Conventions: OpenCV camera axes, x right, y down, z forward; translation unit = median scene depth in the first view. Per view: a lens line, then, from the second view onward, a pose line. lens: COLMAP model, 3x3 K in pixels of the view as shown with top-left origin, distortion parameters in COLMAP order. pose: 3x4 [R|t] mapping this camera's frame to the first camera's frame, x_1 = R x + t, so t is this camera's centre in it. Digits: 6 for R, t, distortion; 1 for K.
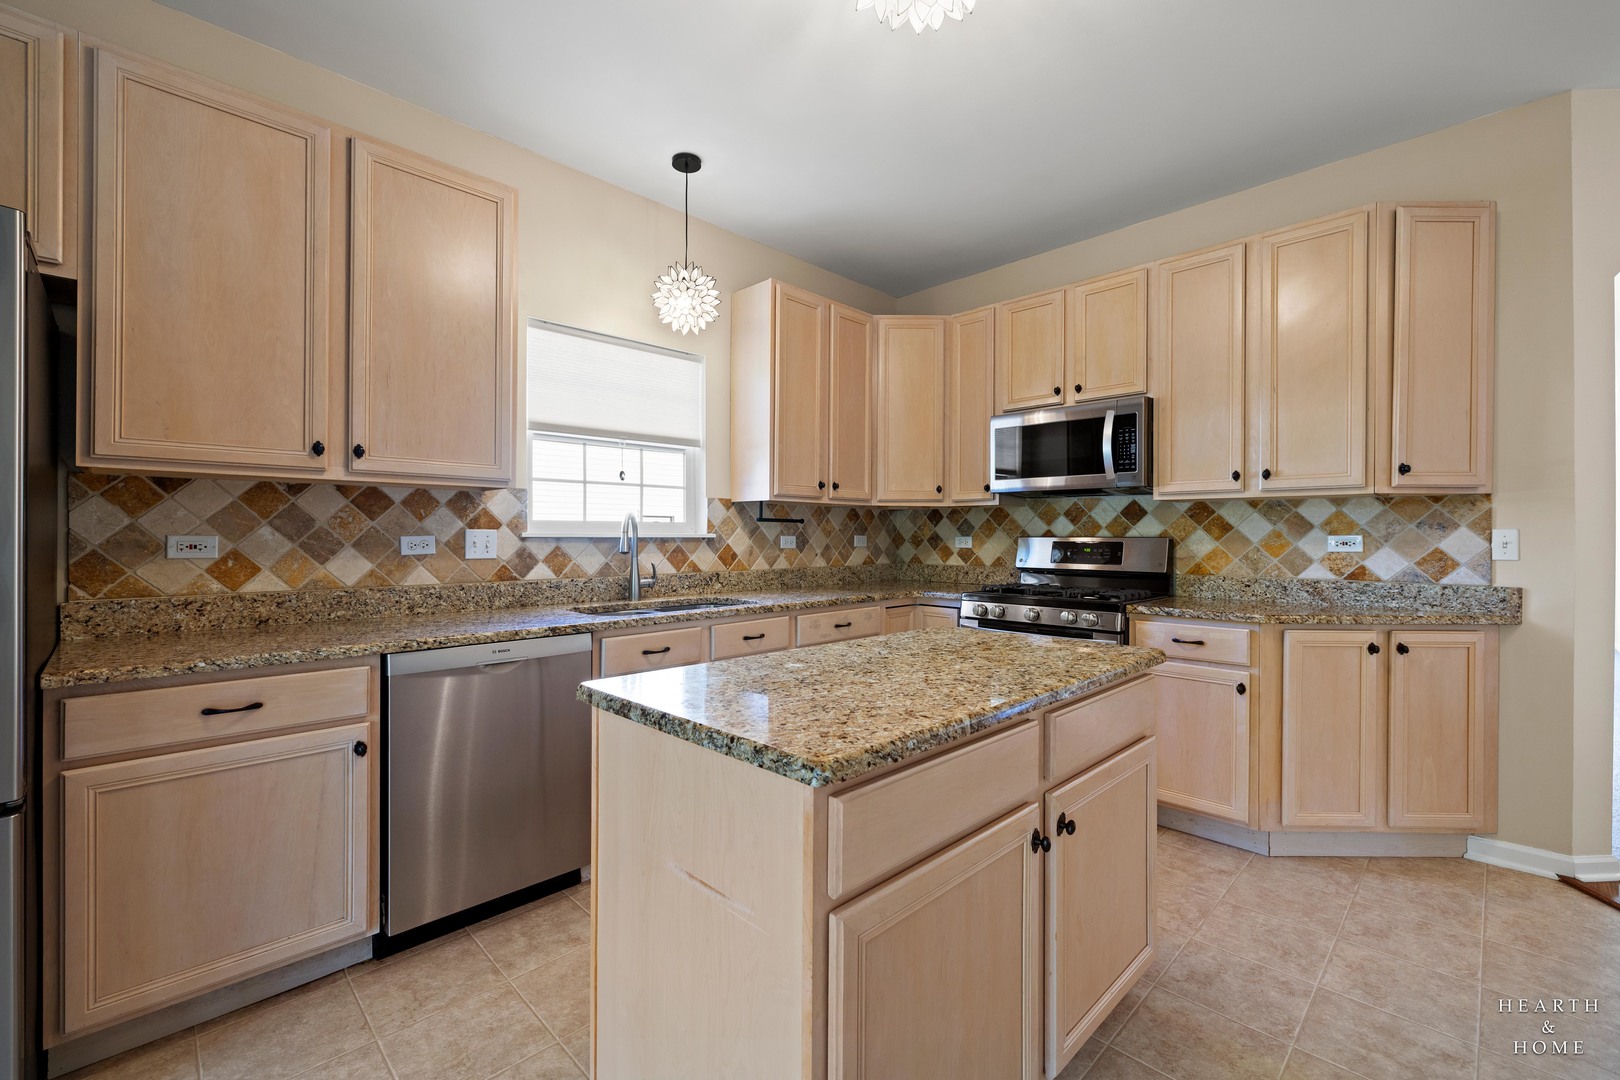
lens RADIAL K [[686.0, 0, 810.9], [0, 686.0, 524.6], [0, 0, 1]] dist [0.000641, -0.000247]
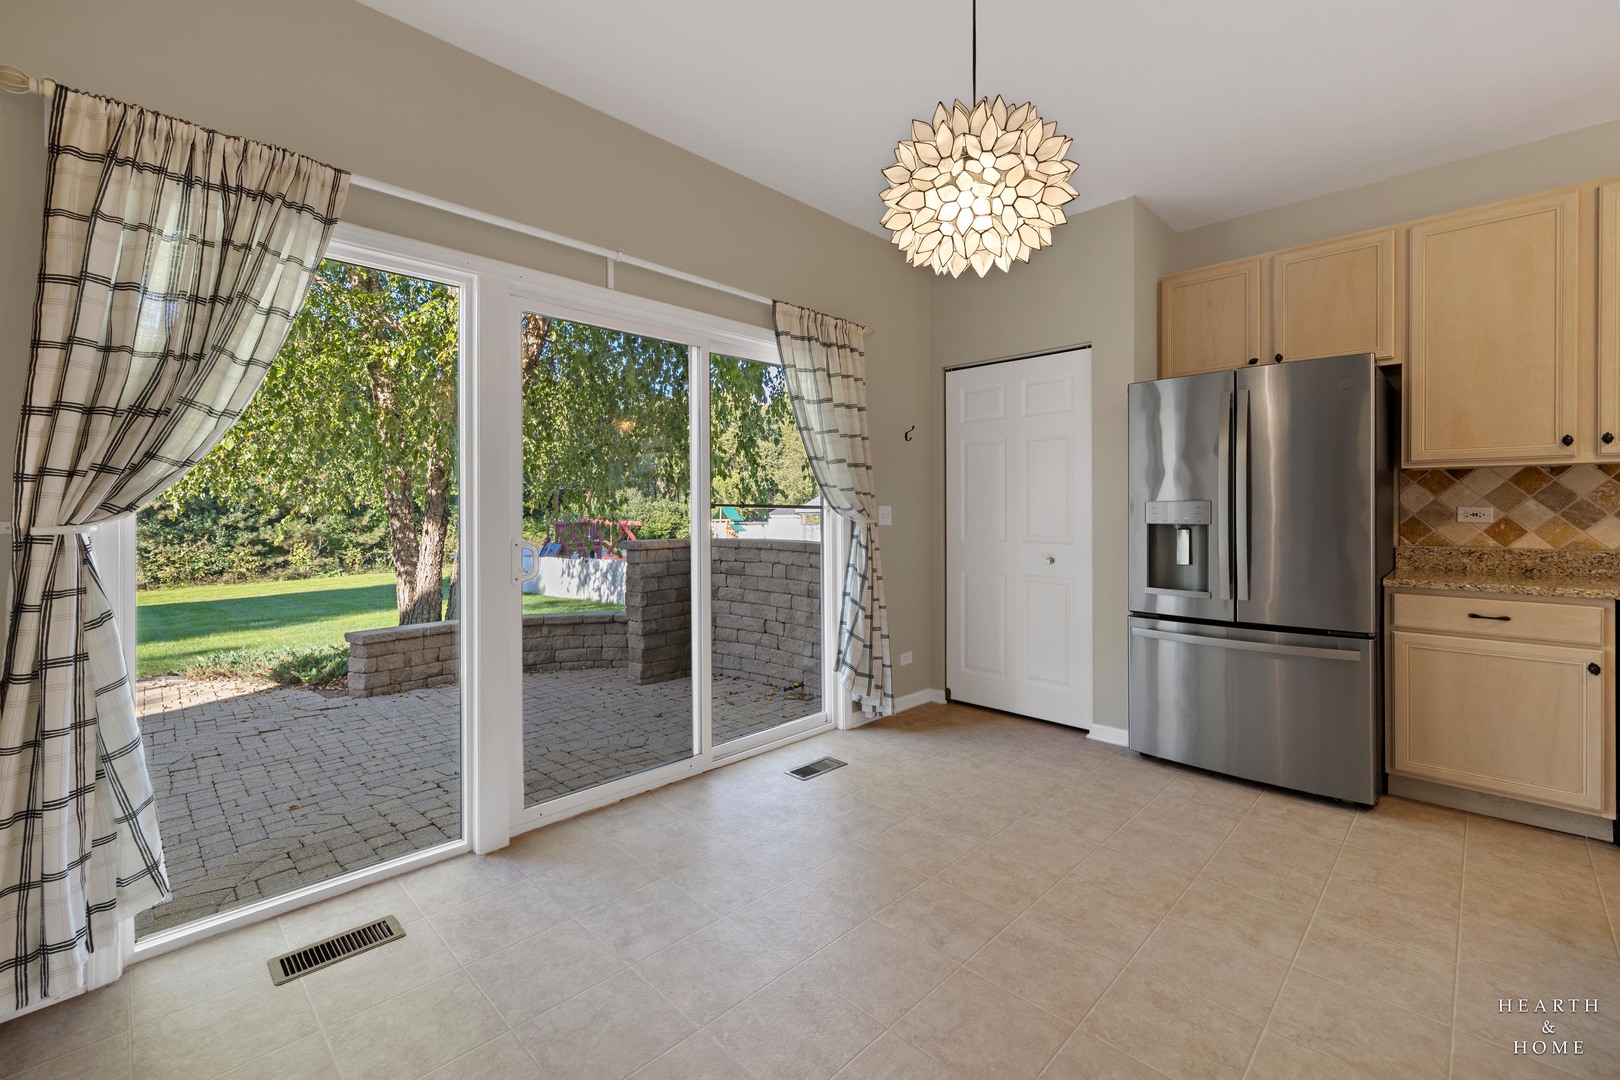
lens RADIAL K [[686.0, 0, 810.9], [0, 686.0, 524.6], [0, 0, 1]] dist [0.000641, -0.000247]
pose [[0.017518, 0.021552, -0.999614, 0.572963], [0.021860, 0.999520, 0.021933, -0.010461], [0.999608, -0.022236, 0.017039, -0.472670]]
